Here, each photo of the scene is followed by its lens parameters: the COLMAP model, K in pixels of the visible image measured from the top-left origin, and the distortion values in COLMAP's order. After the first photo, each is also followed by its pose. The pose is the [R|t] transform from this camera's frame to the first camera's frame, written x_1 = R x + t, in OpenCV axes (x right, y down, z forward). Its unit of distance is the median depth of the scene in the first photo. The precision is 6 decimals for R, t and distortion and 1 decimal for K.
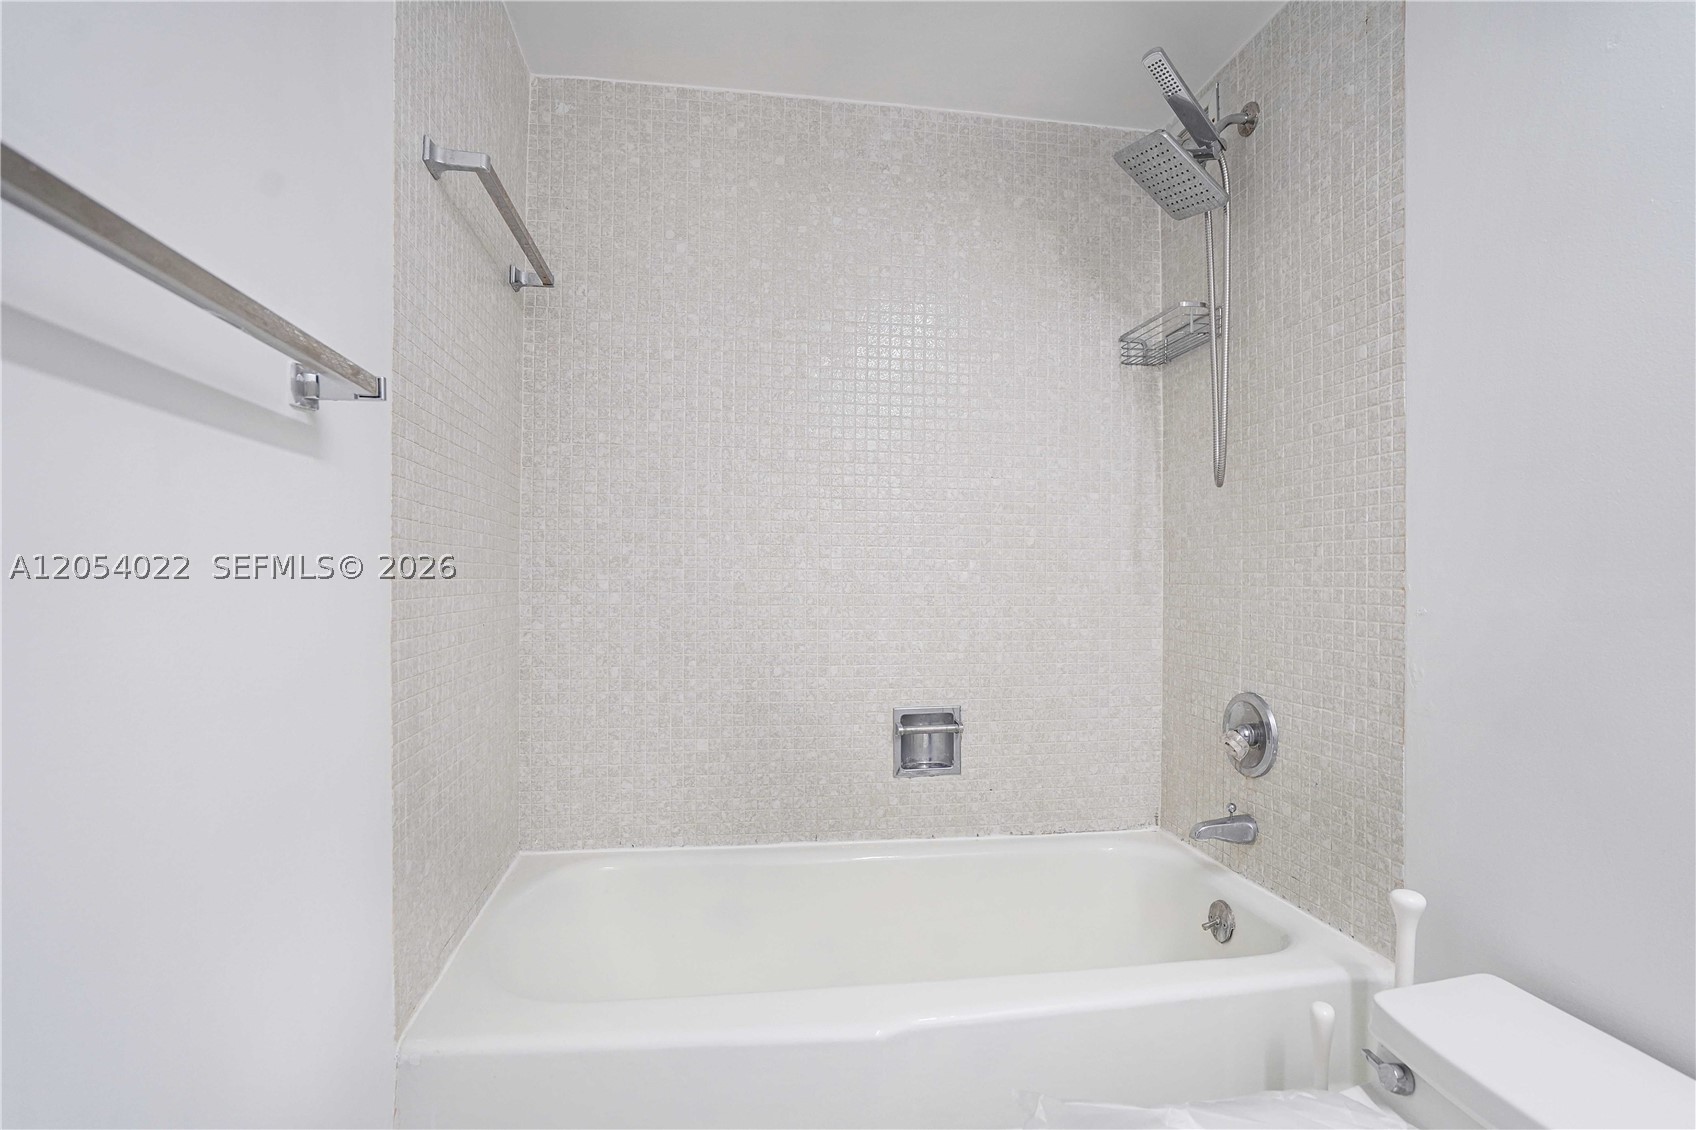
lens RADIAL K [[853.6, 0, 847.6], [0, 853.6, 584.7], [0, 0, 1]] dist [-0.063981, 0.044707]
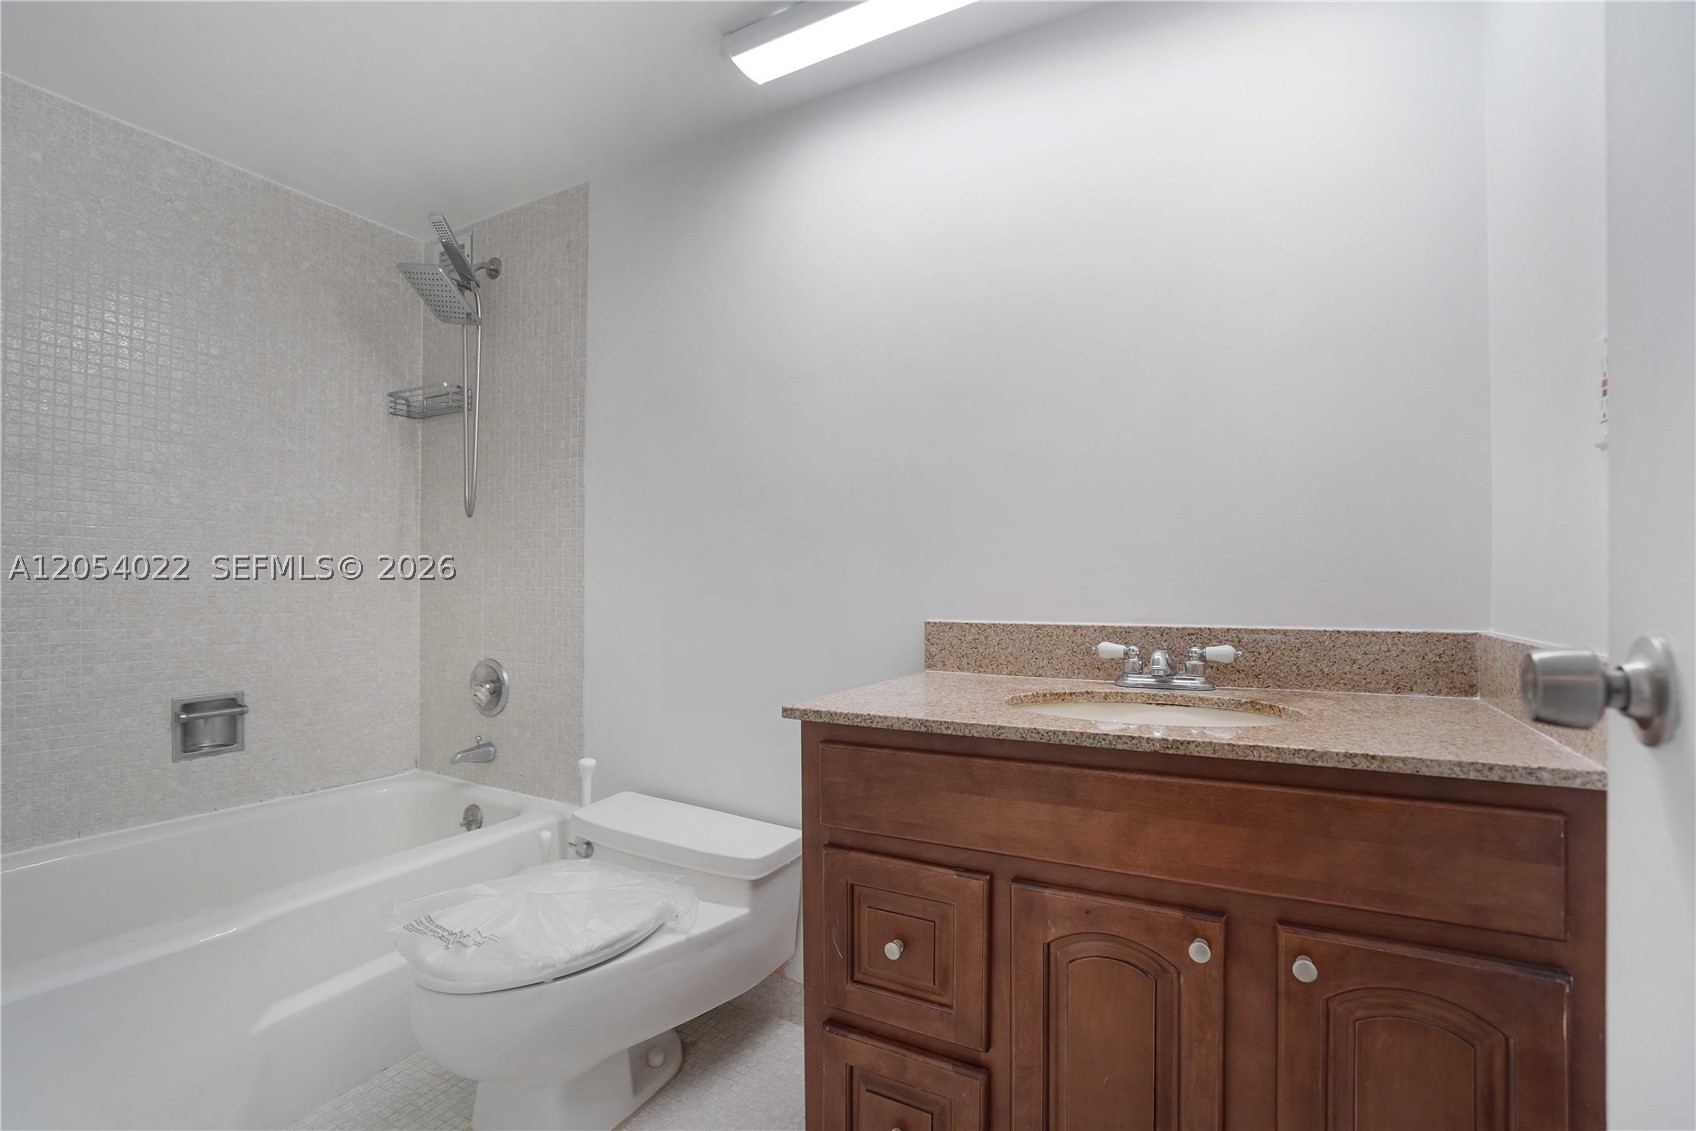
lens RADIAL K [[800.5, 0, 846.0], [0, 800.5, 577.3], [0, 0, 1]] dist [-0.064525, 0.026855]
pose [[0.608438, 0.006063, 0.793579, -0.212629], [0.000613, 0.999967, -0.008110, -0.002260], [-0.793601, 0.005421, 0.608414, -0.296232]]
